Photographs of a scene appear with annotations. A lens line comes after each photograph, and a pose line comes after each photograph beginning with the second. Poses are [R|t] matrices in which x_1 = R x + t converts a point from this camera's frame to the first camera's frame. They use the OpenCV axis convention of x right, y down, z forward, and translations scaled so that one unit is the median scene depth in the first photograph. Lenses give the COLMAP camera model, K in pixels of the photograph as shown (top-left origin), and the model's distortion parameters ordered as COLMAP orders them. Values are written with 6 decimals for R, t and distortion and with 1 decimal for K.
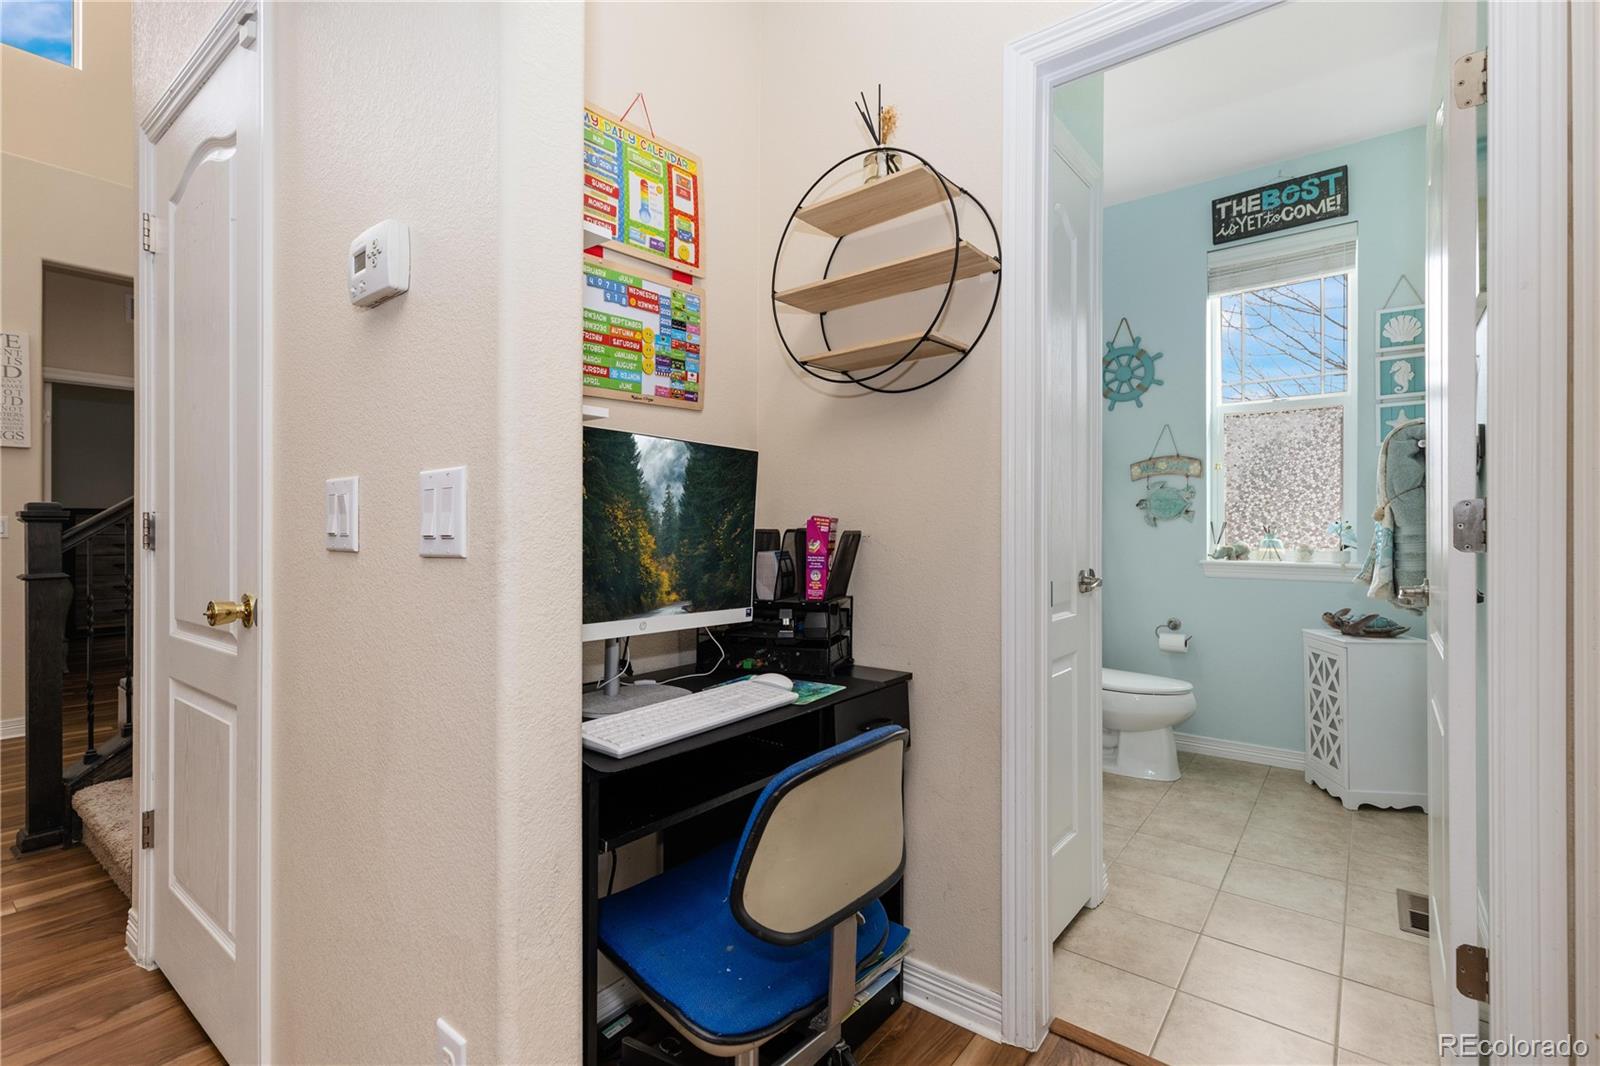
lens RADIAL K [[741.4, 0, 804.3], [0, 741.4, 529.4], [0, 0, 1]] dist [-0.000599, 0.000599]
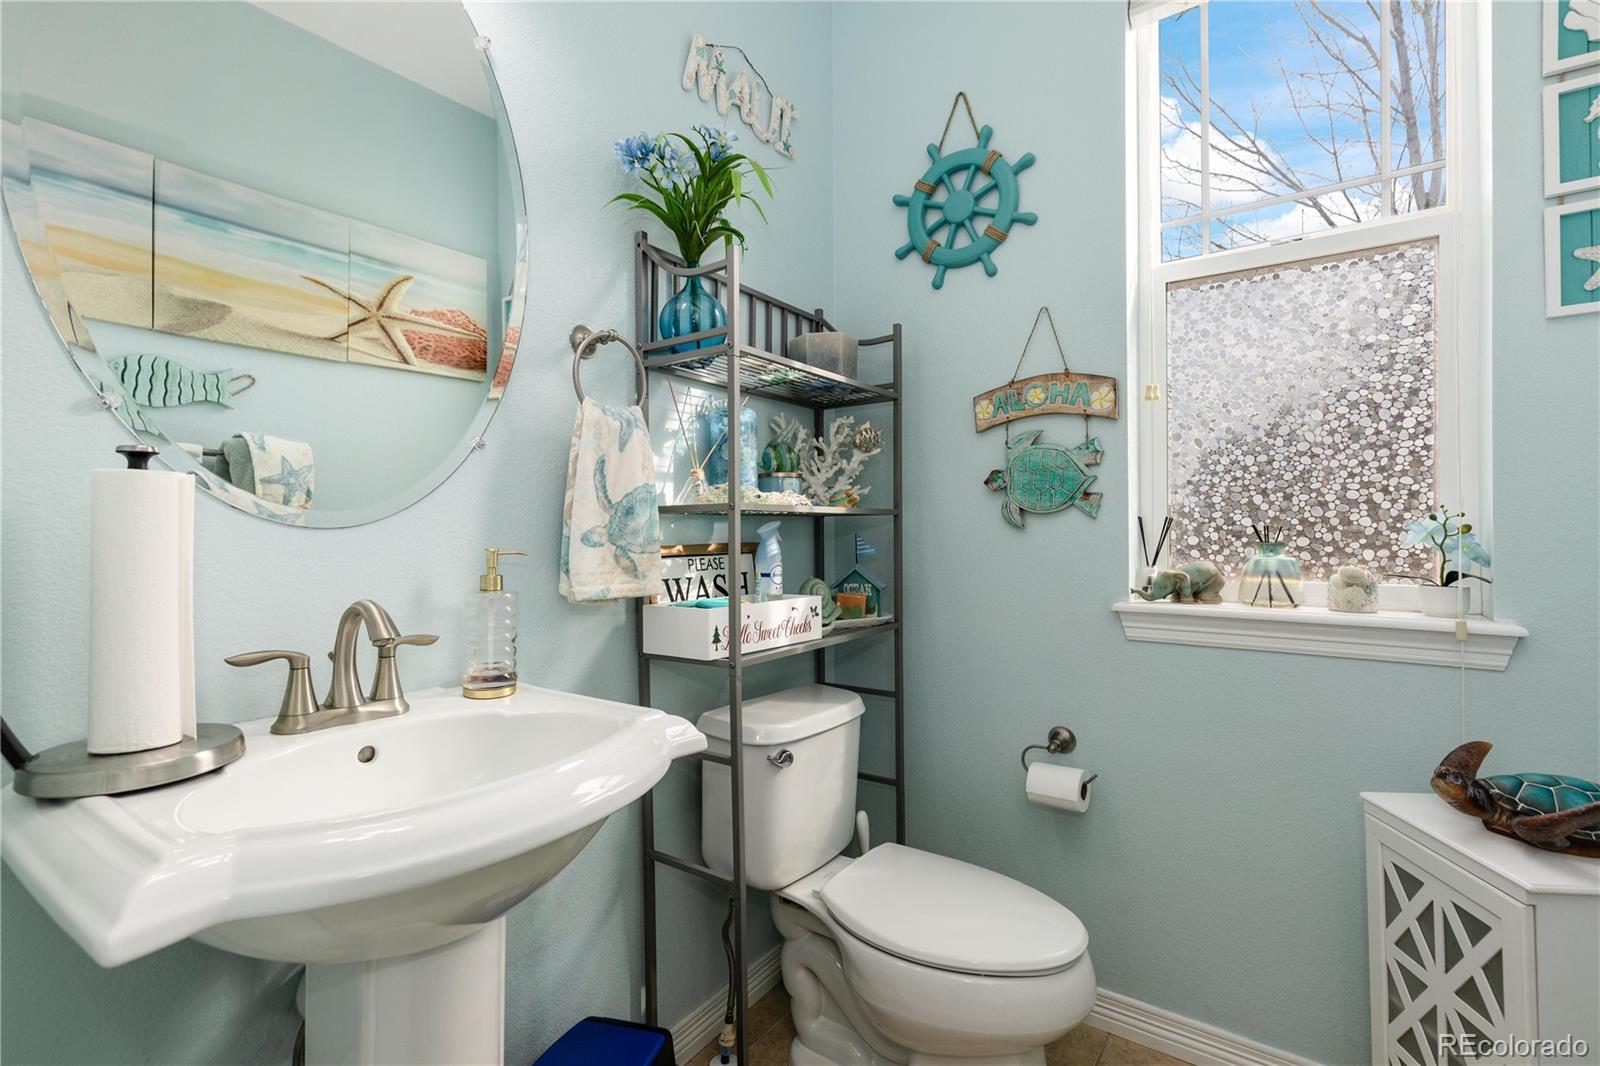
lens RADIAL K [[741.4, 0, 796.1], [0, 741.4, 529.4], [0, 0, 1]] dist [-0.000599, 0.000599]
pose [[0.999322, -0.003181, 0.036680, 0.321951], [0.003421, 0.999973, -0.006473, -0.000789], [-0.036658, 0.006594, 0.999306, 0.552683]]
